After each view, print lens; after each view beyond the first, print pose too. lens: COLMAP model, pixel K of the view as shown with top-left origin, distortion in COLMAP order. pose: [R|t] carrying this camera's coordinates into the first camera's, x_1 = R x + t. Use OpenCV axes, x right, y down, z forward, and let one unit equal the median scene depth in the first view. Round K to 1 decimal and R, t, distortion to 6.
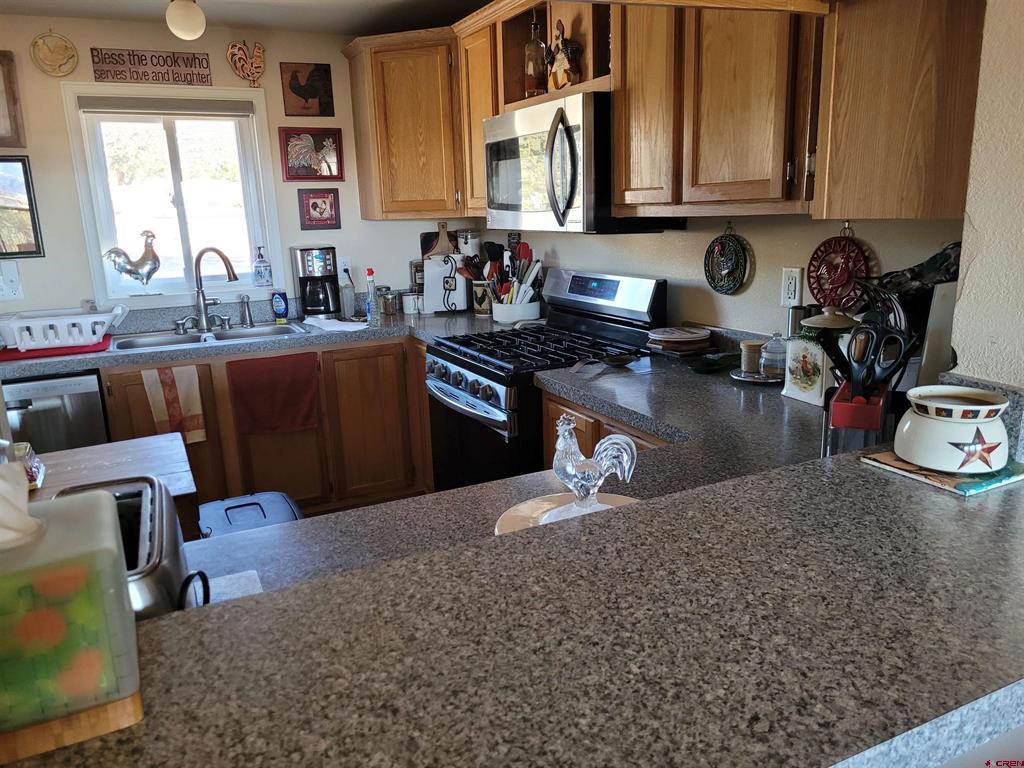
lens RADIAL K [[771.2, 0, 515.8], [0, 771.2, 387.0], [0, 0, 1]] dist [0.022811, -0.010273]
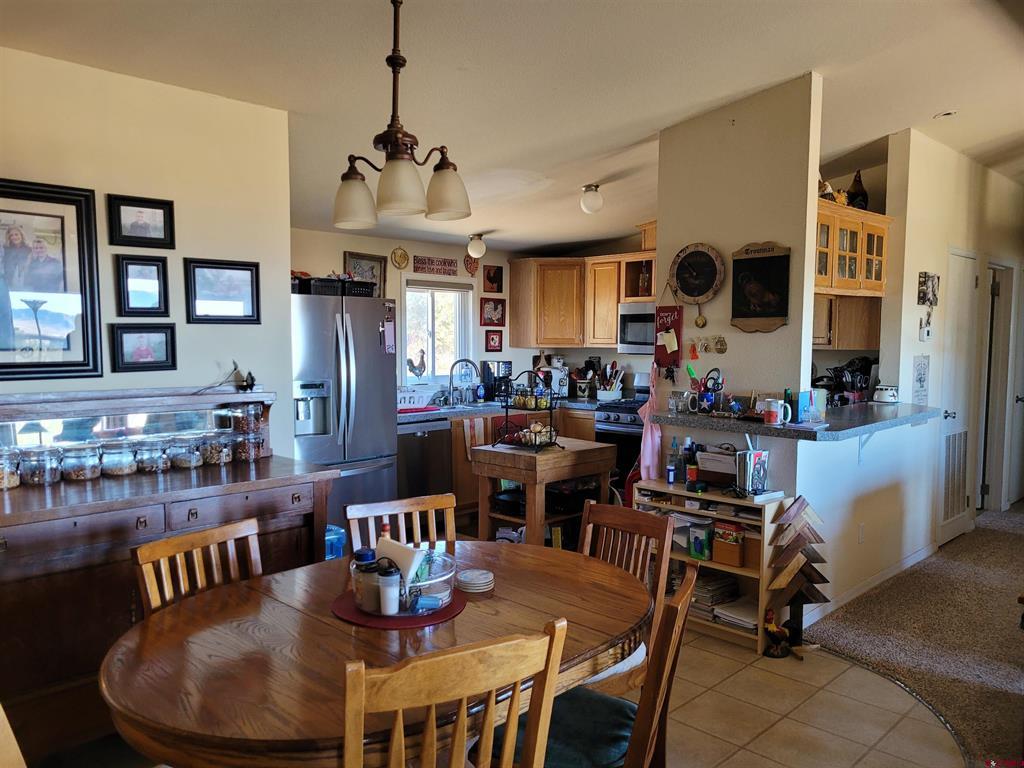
lens RADIAL K [[771.2, 0, 507.3], [0, 771.2, 387.3], [0, 0, 1]] dist [0.022811, -0.010273]
pose [[0.943329, 0.015494, 0.331498, -0.868338], [0.042571, 0.985007, -0.167181, 0.192590], [-0.329118, 0.171819, 0.928525, -0.717315]]
